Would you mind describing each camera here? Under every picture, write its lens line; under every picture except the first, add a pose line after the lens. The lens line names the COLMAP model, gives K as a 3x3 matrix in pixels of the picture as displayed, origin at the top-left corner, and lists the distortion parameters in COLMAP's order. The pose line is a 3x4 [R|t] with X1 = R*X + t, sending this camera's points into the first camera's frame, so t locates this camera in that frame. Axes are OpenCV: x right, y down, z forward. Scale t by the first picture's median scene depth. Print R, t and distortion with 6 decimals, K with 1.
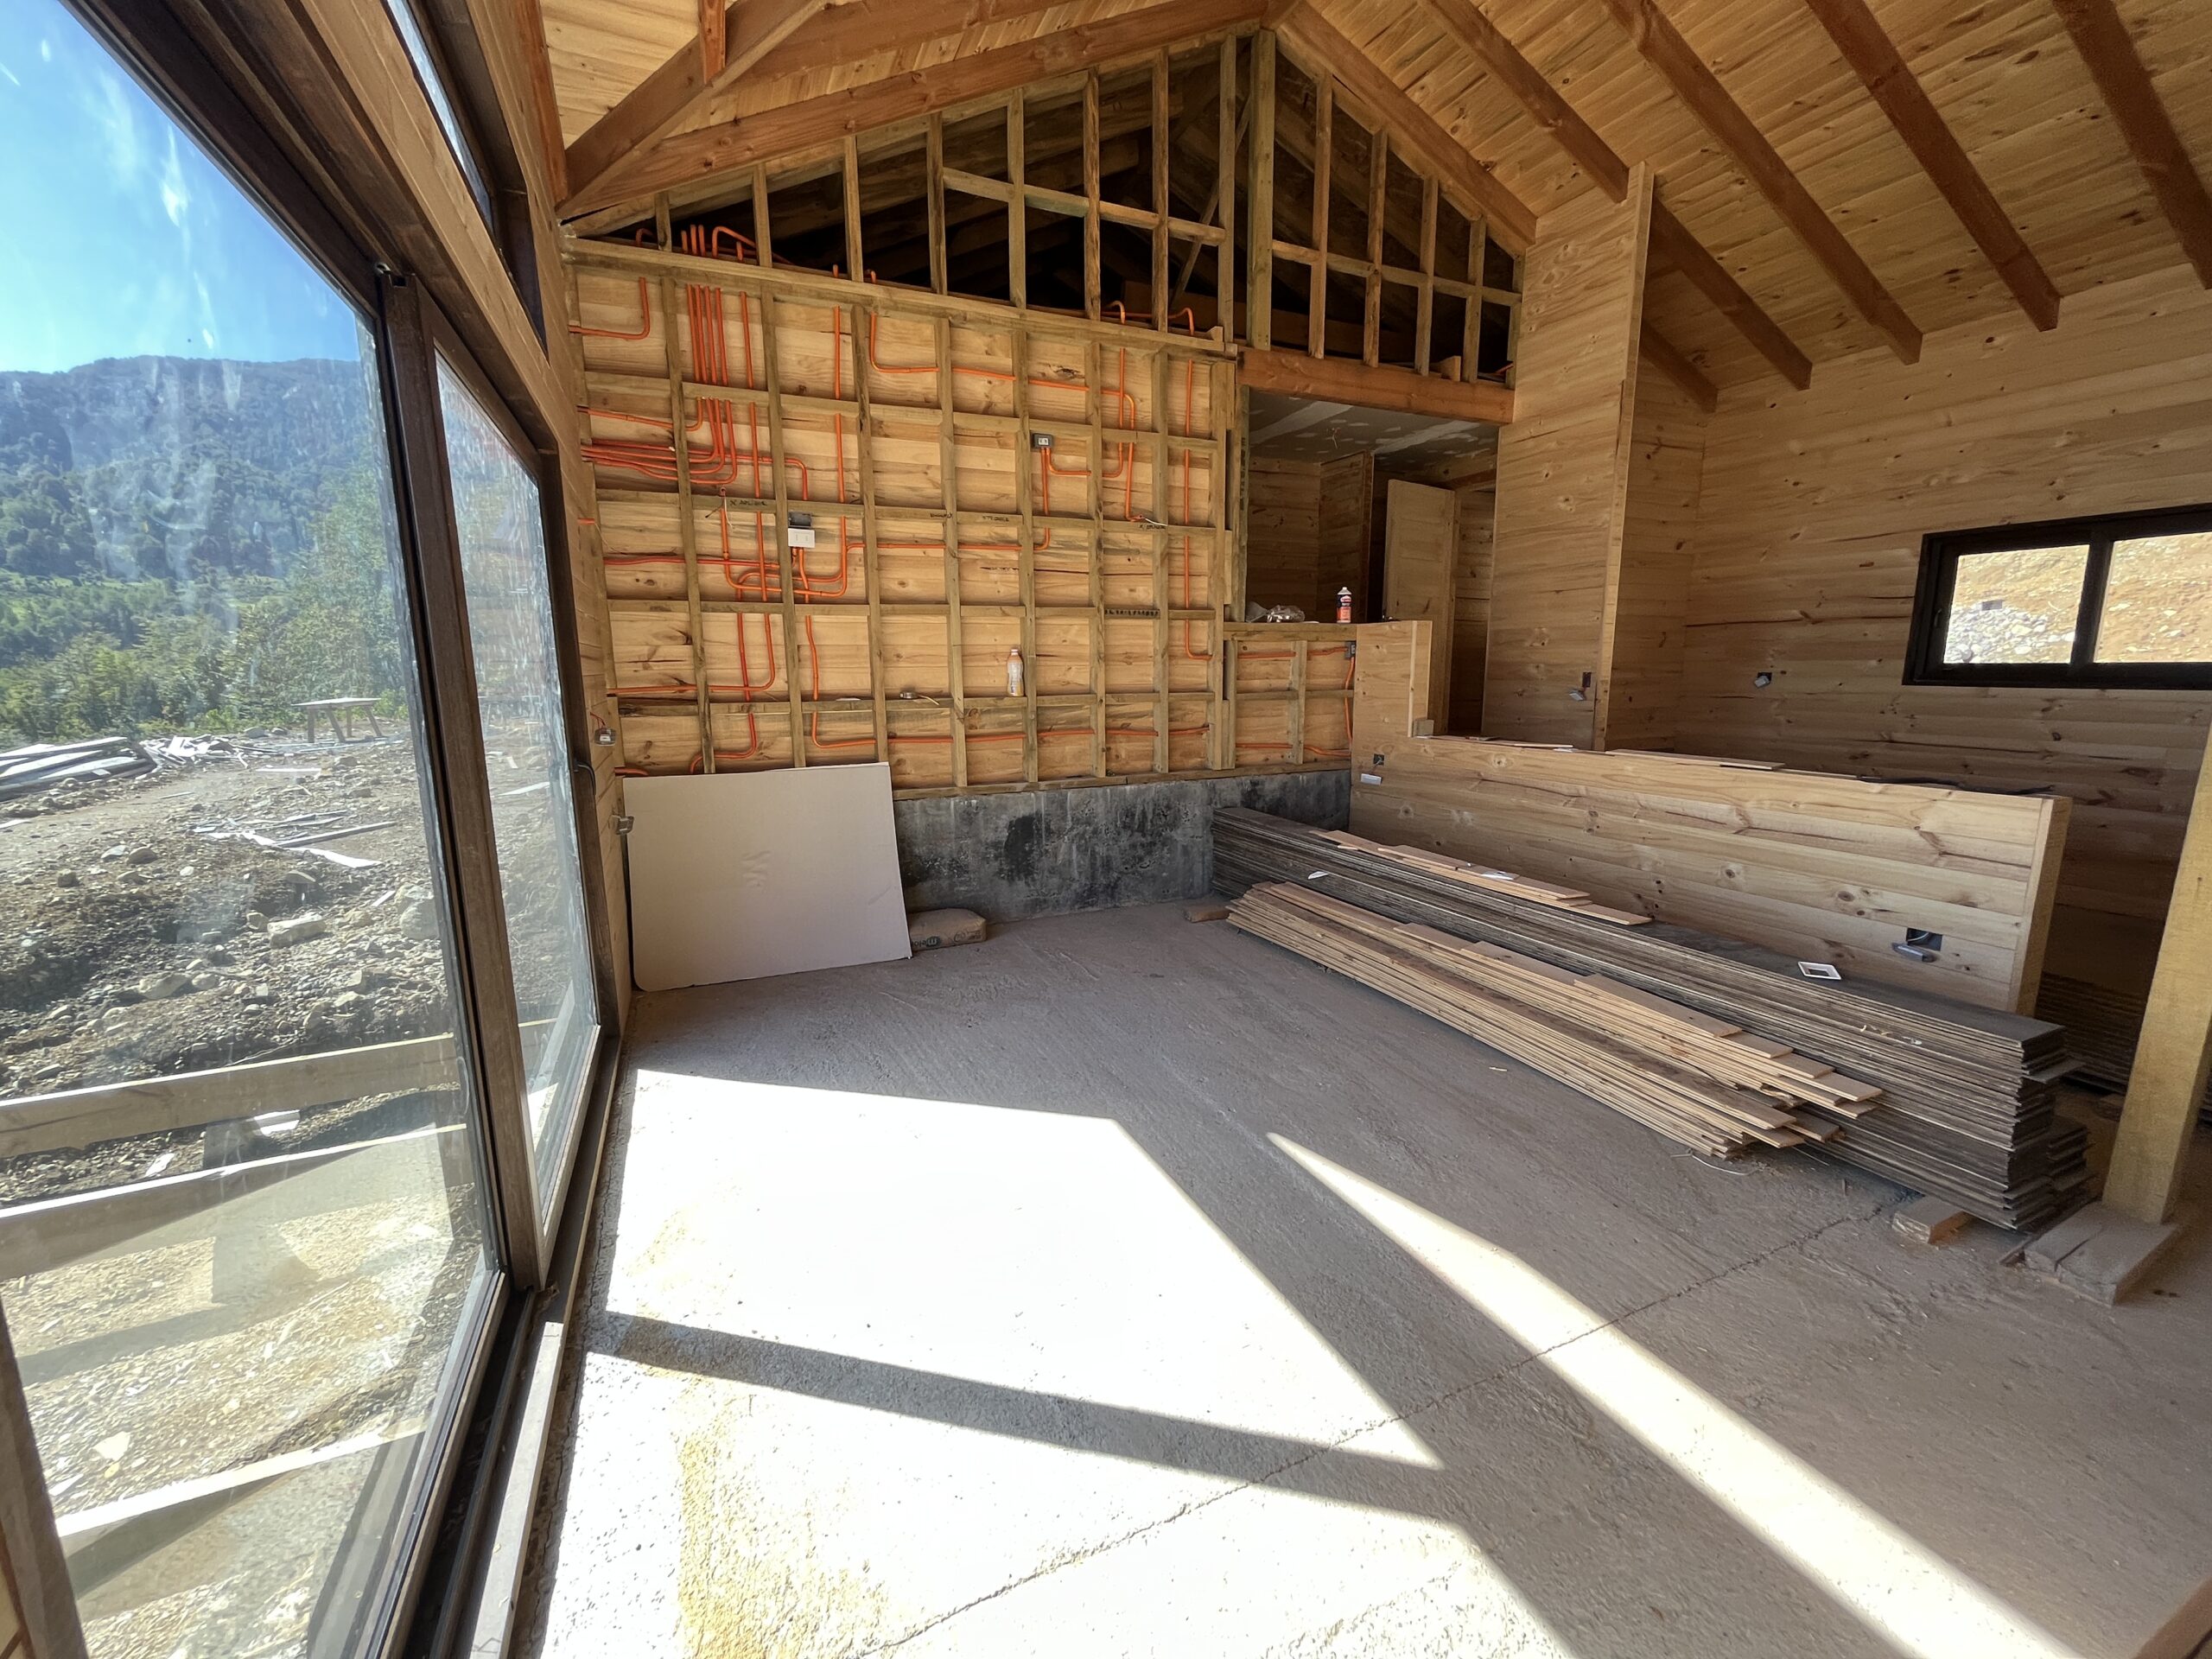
lens RADIAL K [[893.7, 0, 1099.0], [0, 893.7, 827.5], [0, 0, 1]] dist [-0.002269, 0.000067]
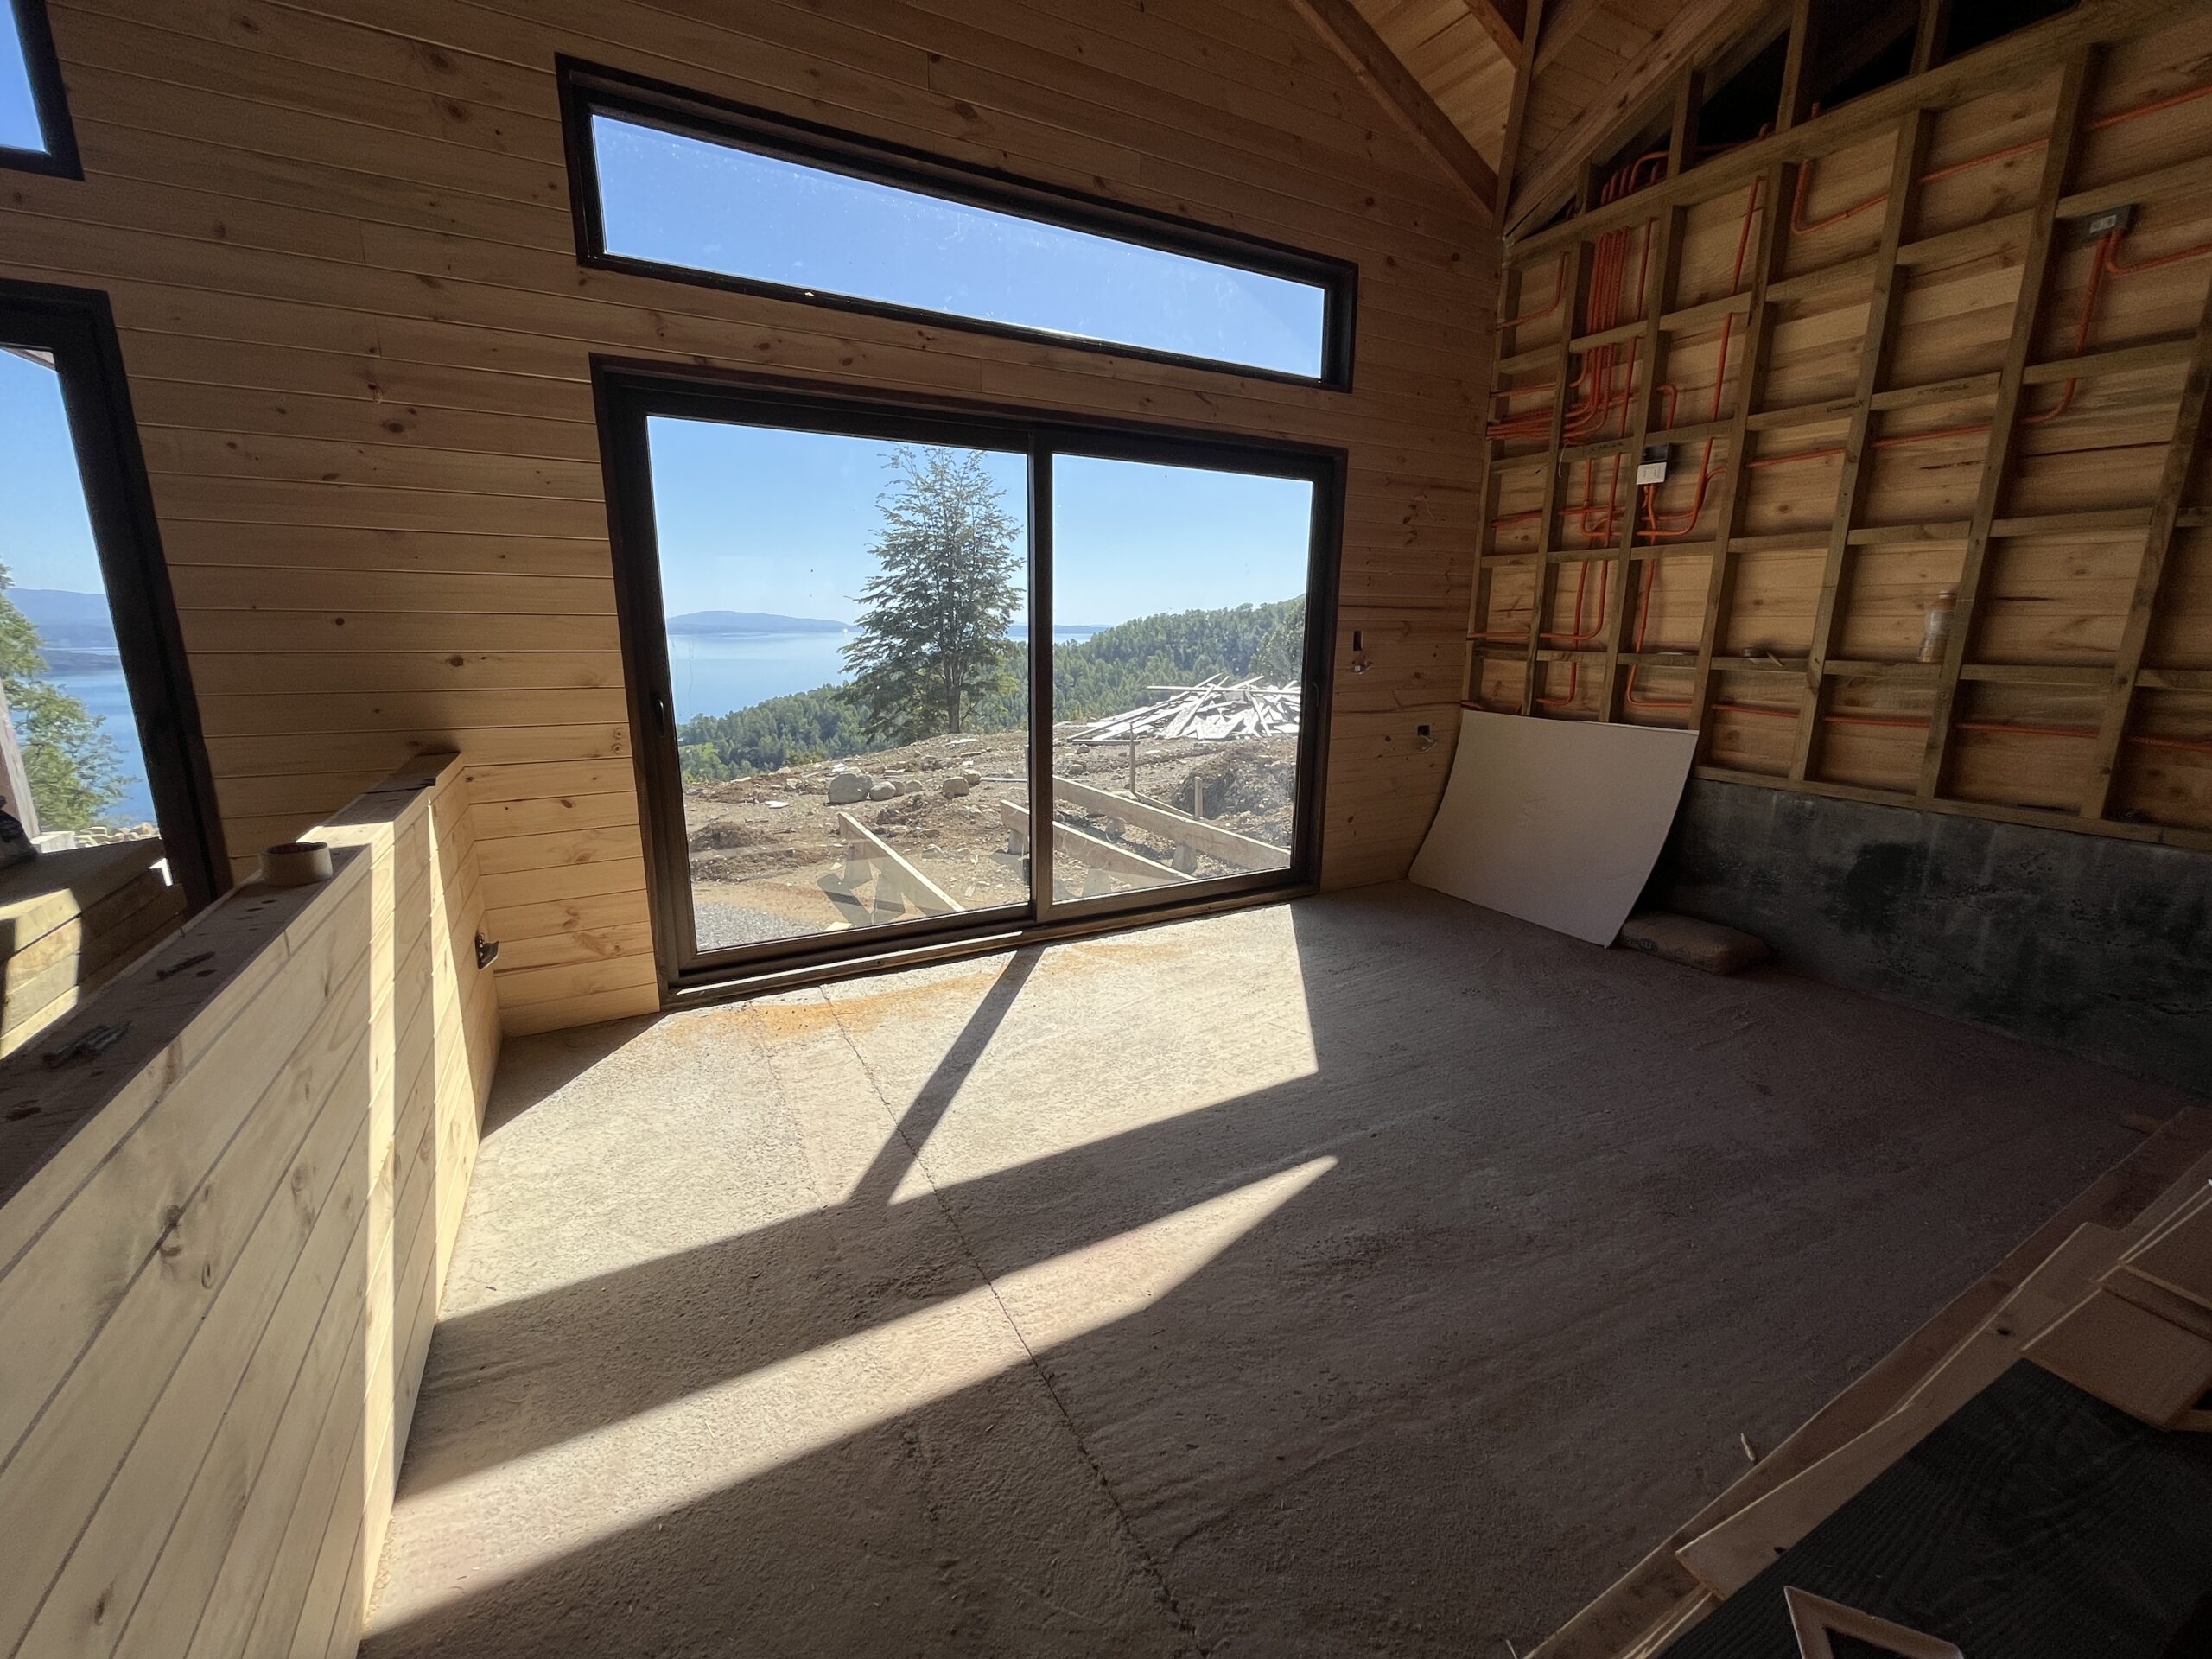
lens RADIAL K [[893.7, 0, 1099.0], [0, 893.7, 827.5], [0, 0, 1]] dist [-0.002269, 0.000067]
pose [[0.074751, 0.231282, -0.970011, 0.579203], [-0.181825, 0.959587, 0.214785, -0.067081], [0.980486, 0.160317, 0.113783, 0.386830]]
